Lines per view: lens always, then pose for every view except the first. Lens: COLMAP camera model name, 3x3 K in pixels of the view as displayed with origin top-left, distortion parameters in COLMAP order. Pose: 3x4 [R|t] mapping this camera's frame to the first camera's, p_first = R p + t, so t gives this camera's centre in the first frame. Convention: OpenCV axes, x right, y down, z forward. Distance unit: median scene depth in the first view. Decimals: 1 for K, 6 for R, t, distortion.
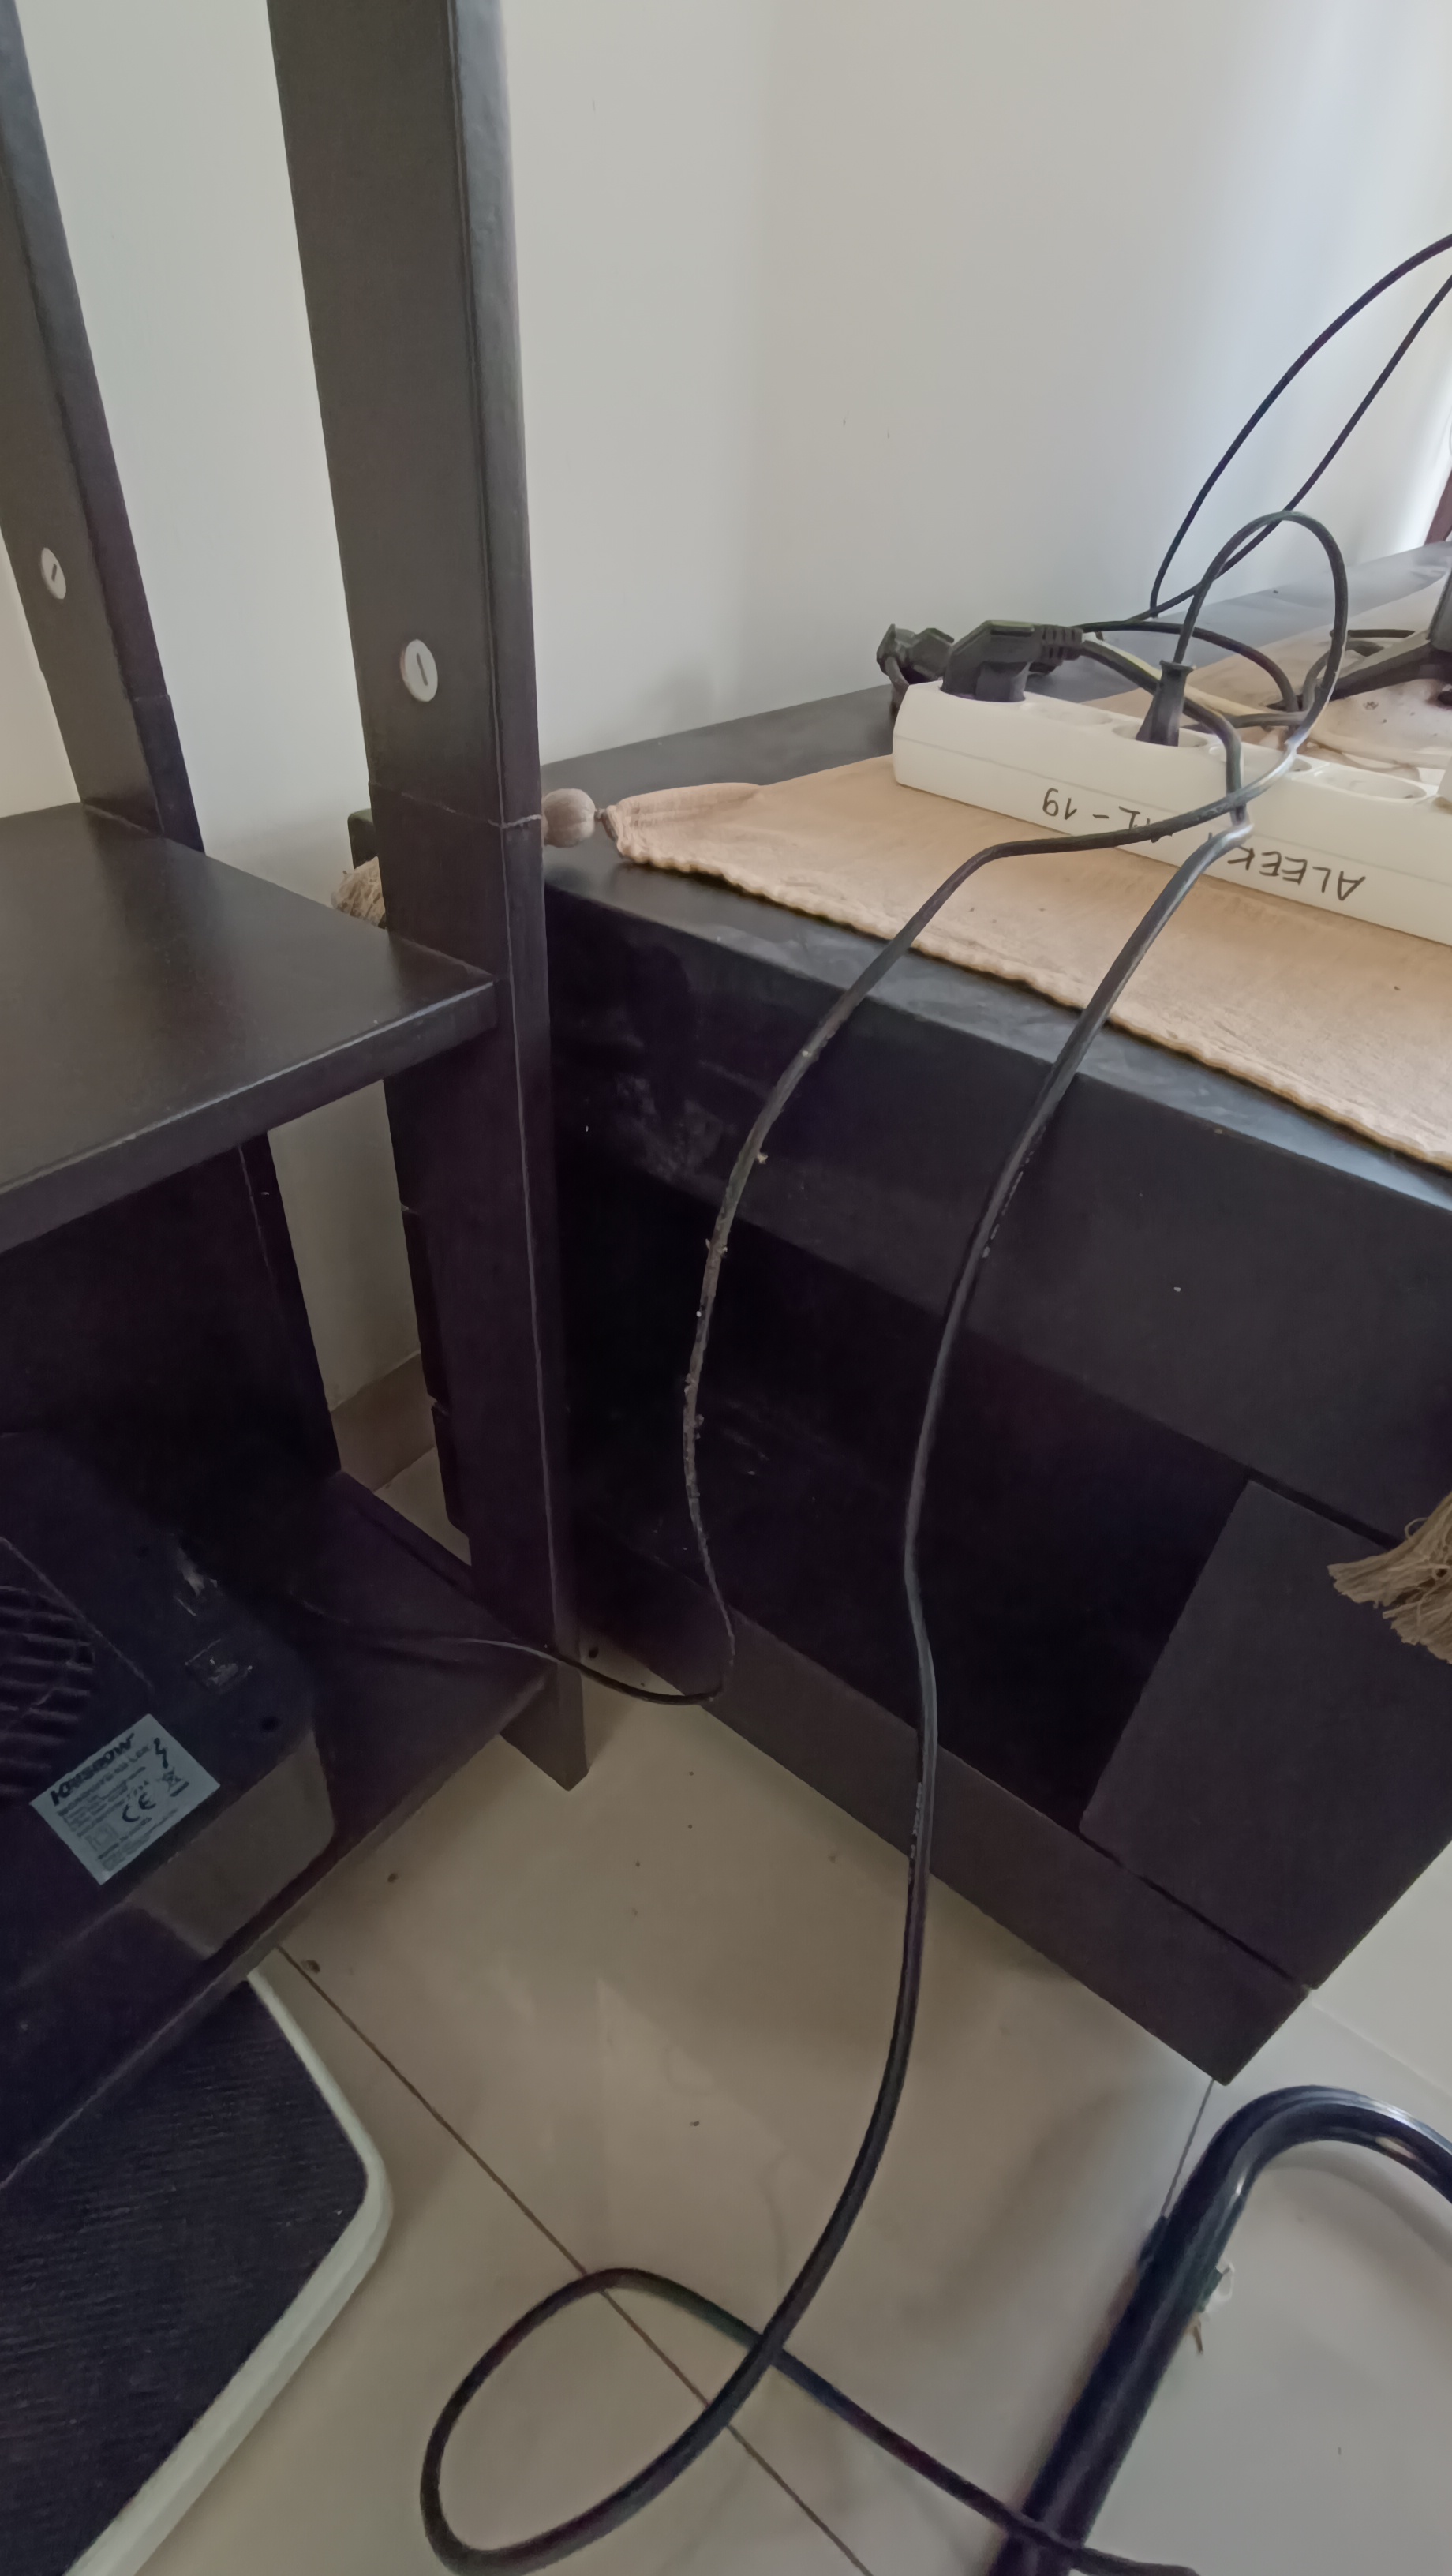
lens RADIAL K [[1177.2, 0, 727.6], [0, 1177.2, 1287.7], [0, 0, 1]] dist [-0.008132, -0.000535]
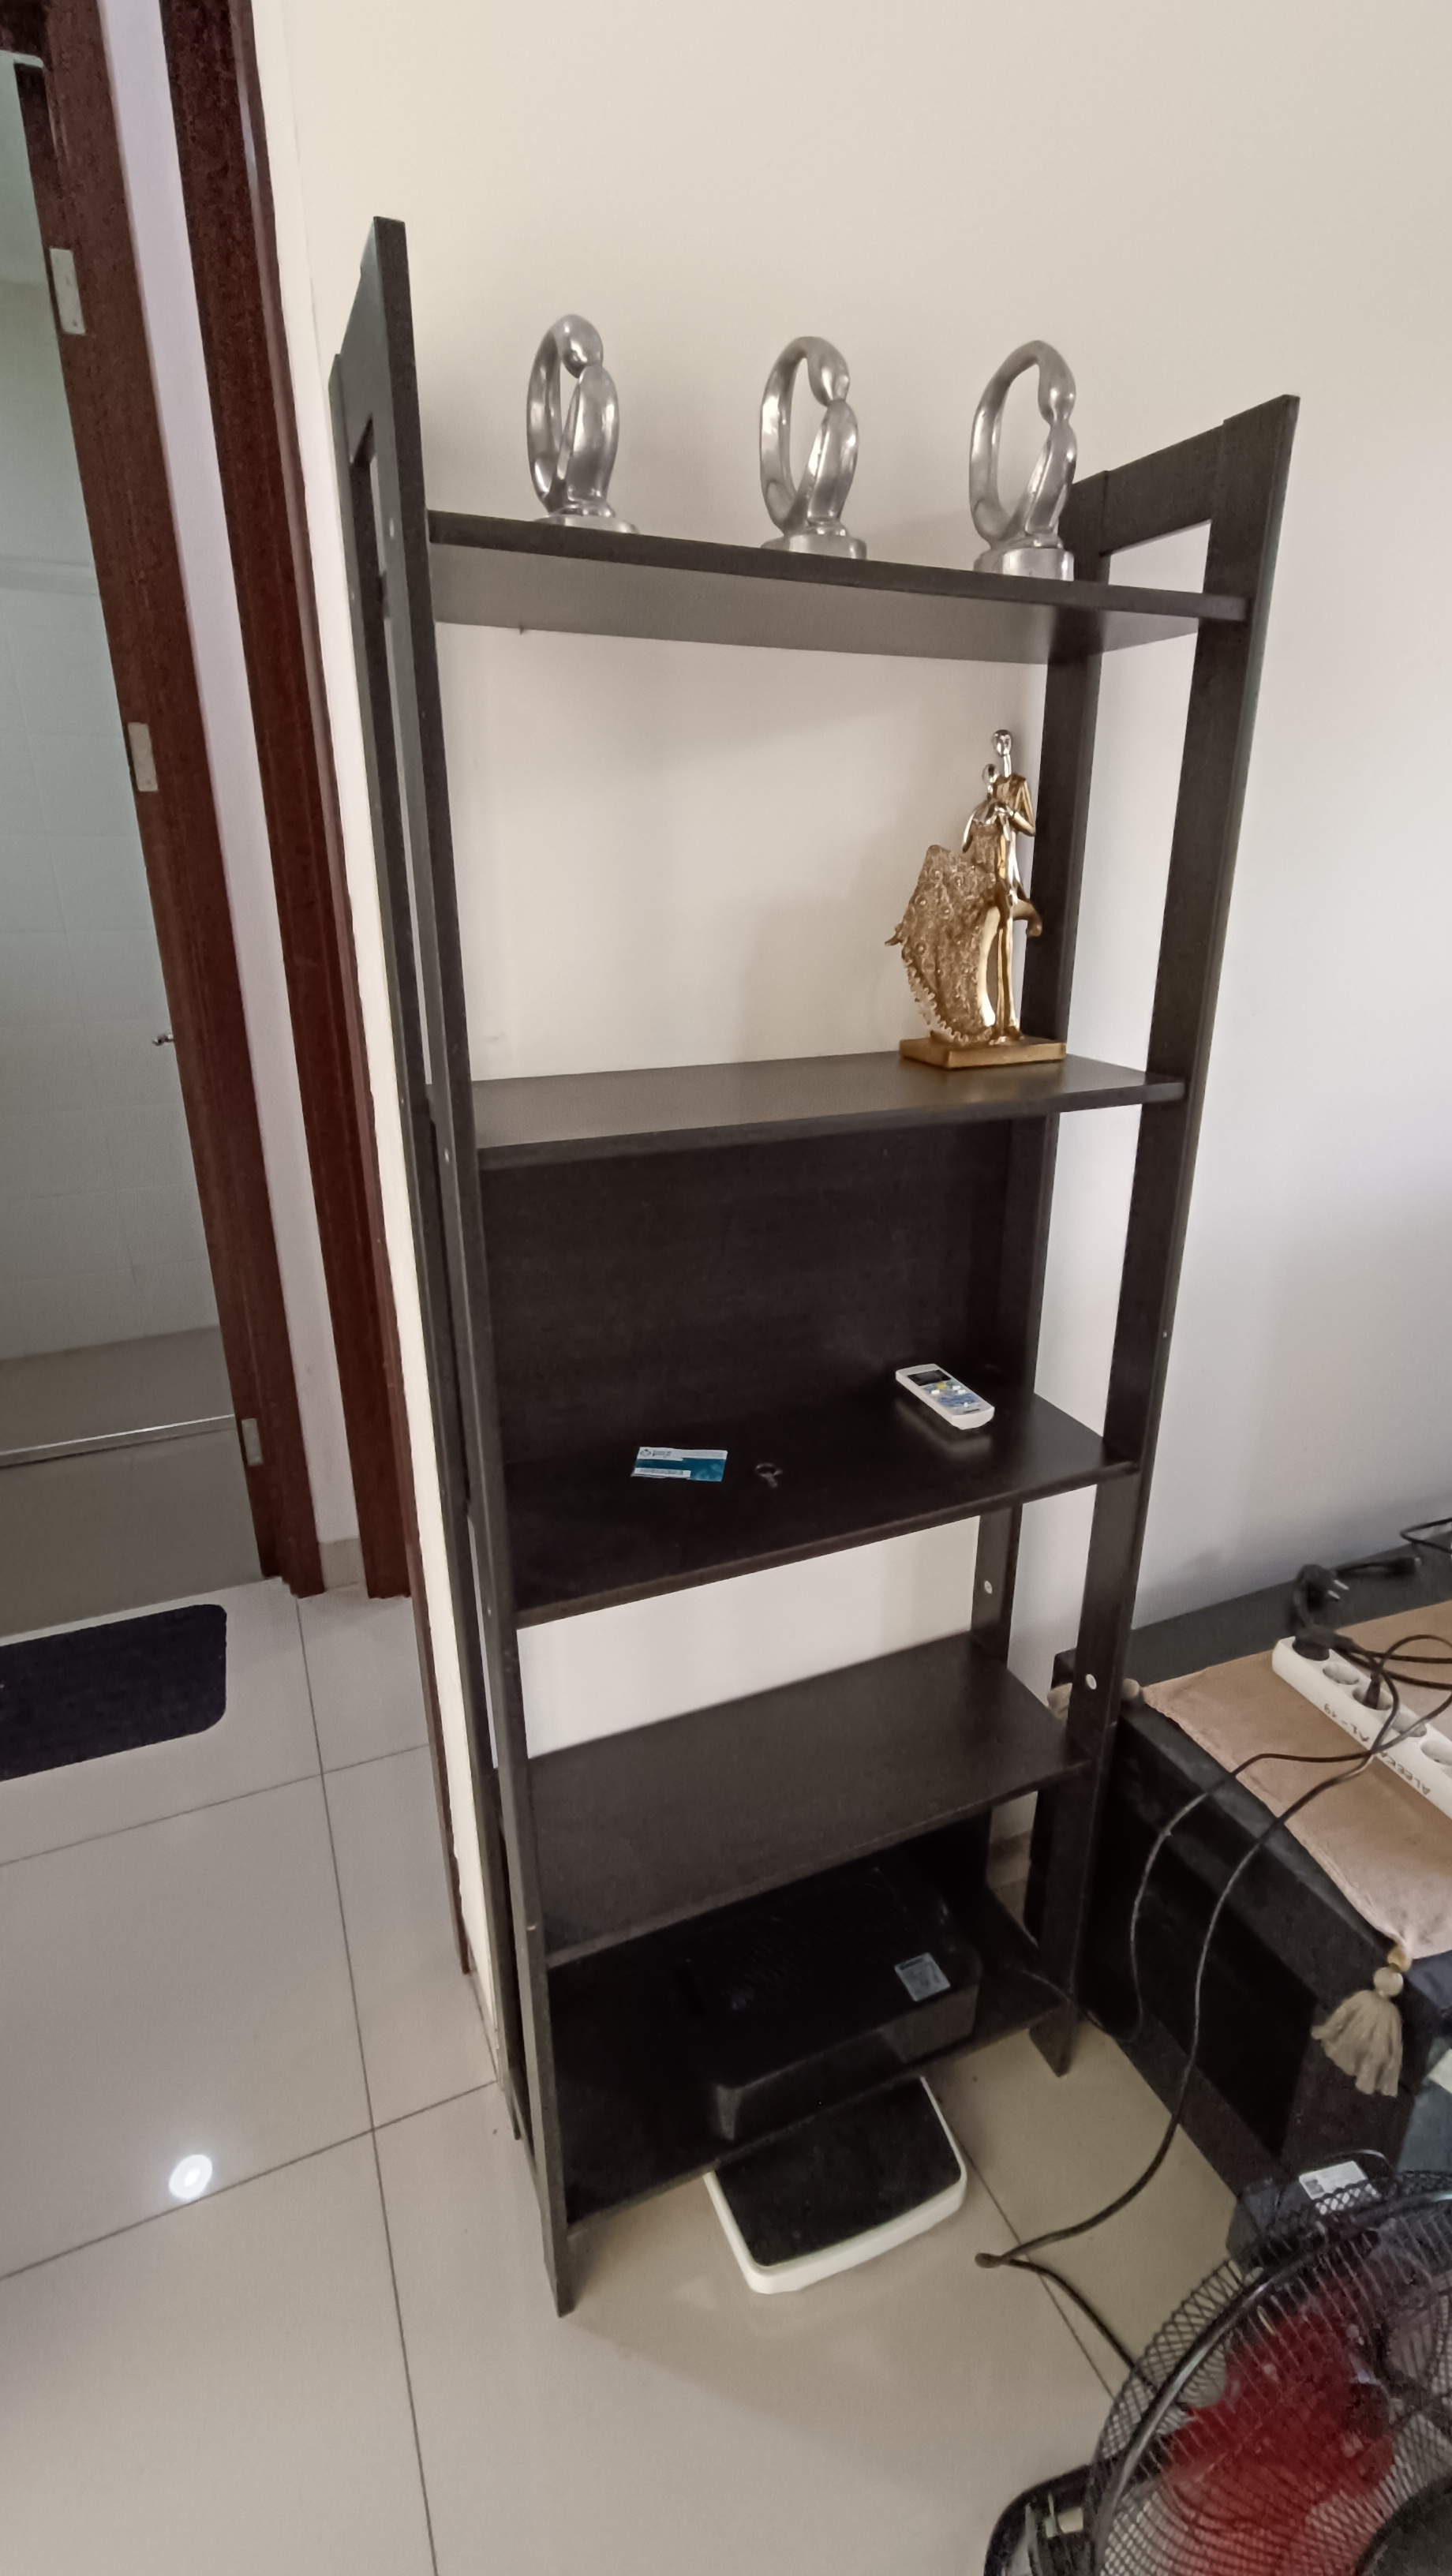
lens RADIAL K [[1177.2, 0, 727.0], [0, 1177.2, 1289.8], [0, 0, 1]] dist [-0.008132, -0.000535]
pose [[0.876109, 0.118144, -0.467414, 0.252287], [-0.261868, 0.930639, -0.255609, -0.310377], [0.404795, 0.346341, 0.846279, -2.343888]]
